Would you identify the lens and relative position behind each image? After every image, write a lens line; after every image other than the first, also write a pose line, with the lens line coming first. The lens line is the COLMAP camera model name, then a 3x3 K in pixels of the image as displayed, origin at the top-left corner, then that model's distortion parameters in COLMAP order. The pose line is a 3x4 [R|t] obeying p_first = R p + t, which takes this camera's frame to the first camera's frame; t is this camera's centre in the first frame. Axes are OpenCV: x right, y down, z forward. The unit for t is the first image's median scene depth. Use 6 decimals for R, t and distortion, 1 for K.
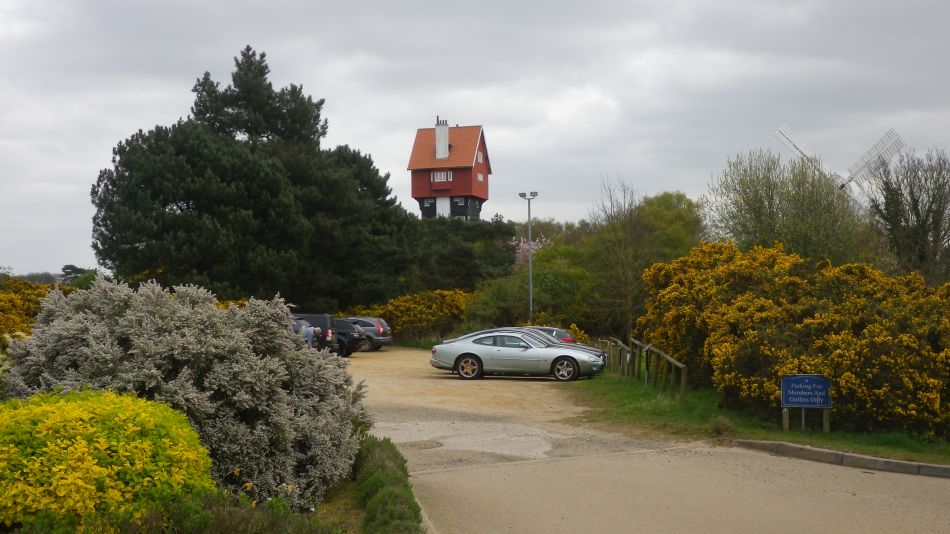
lens RADIAL K [[1230.3, 0, 475.0], [0, 1230.3, 267.0], [0, 0, 1]] dist [0.030490, -0.014848]
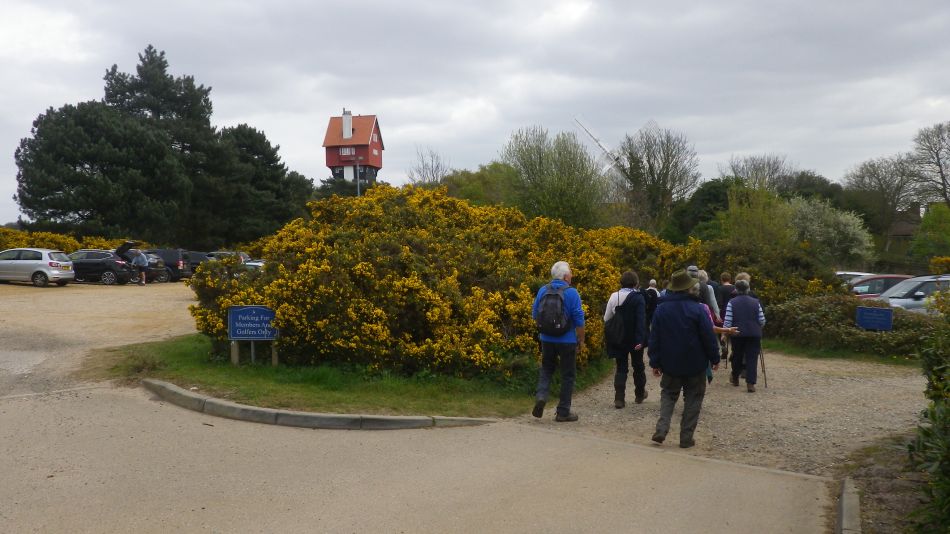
lens RADIAL K [[838.6, 0, 475.0], [0, 838.6, 267.0], [0, 0, 1]] dist [-0.031014, 0.004689]
pose [[0.995970, -0.006528, 0.089454, 0.081125], [0.001220, 0.998242, 0.059264, 0.004285], [-0.089683, -0.058916, 0.994226, 0.074858]]
